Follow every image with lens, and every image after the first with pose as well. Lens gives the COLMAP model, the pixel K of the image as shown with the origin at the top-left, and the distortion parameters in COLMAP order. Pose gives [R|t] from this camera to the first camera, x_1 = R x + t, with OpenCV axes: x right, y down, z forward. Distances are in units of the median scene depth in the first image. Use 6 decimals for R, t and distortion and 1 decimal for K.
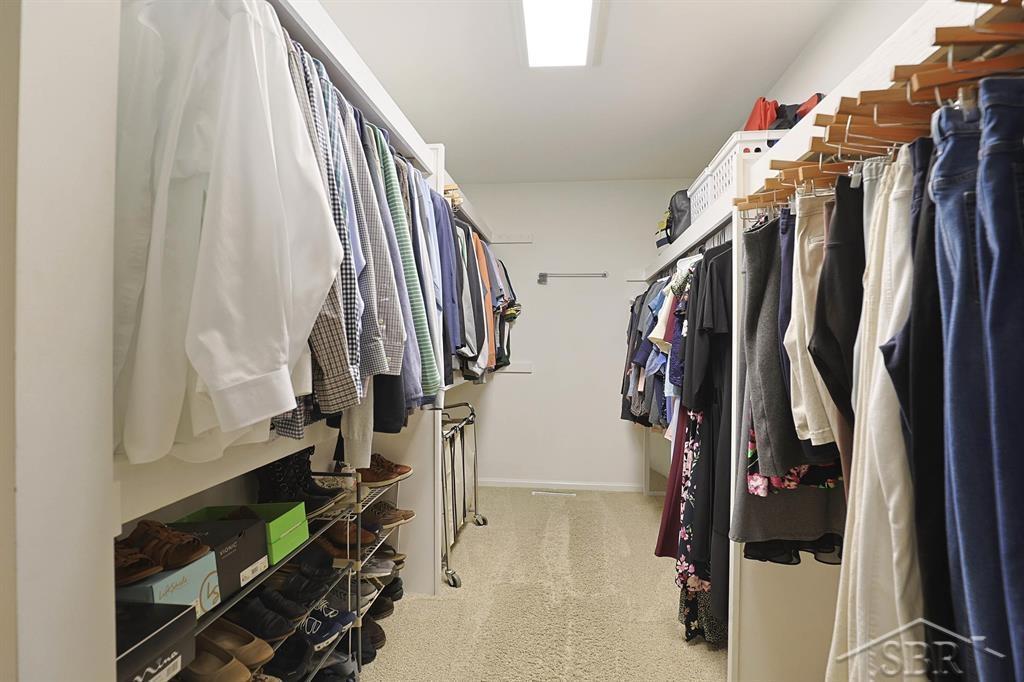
lens RADIAL K [[502.1, 0, 514.5], [0, 502.1, 337.1], [0, 0, 1]] dist [-0.044813, 0.011346]
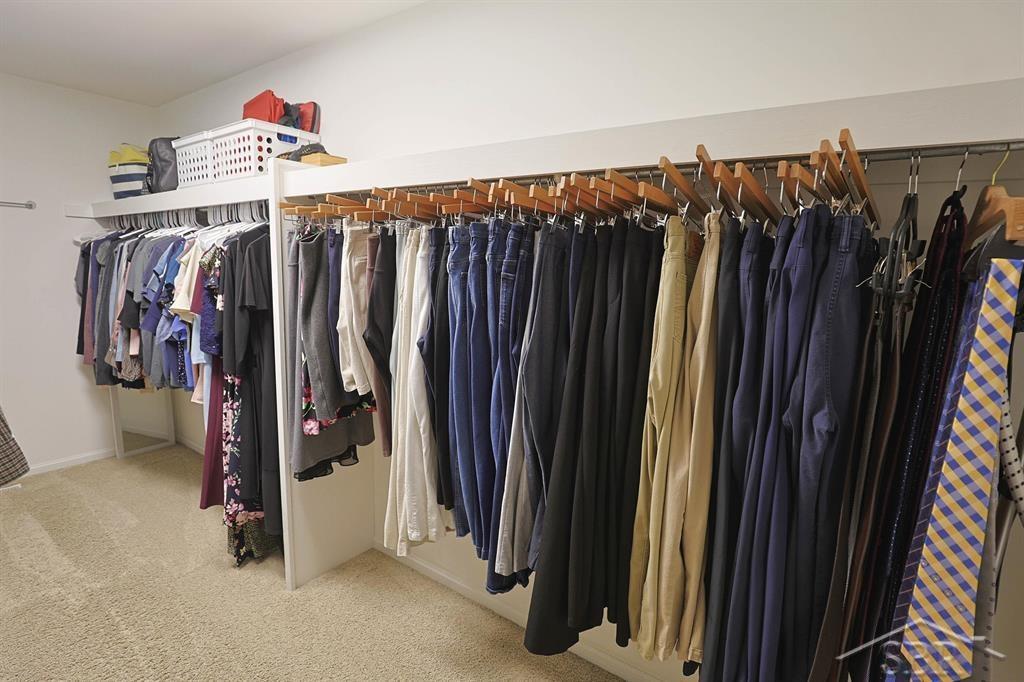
lens RADIAL K [[502.1, 0, 514.5], [0, 502.1, 337.1], [0, 0, 1]] dist [-0.044813, 0.011346]
pose [[0.470369, -0.115236, 0.874914, -0.317970], [-0.036122, 0.988092, 0.149563, -0.131300], [-0.881730, -0.101953, 0.460605, -0.075261]]
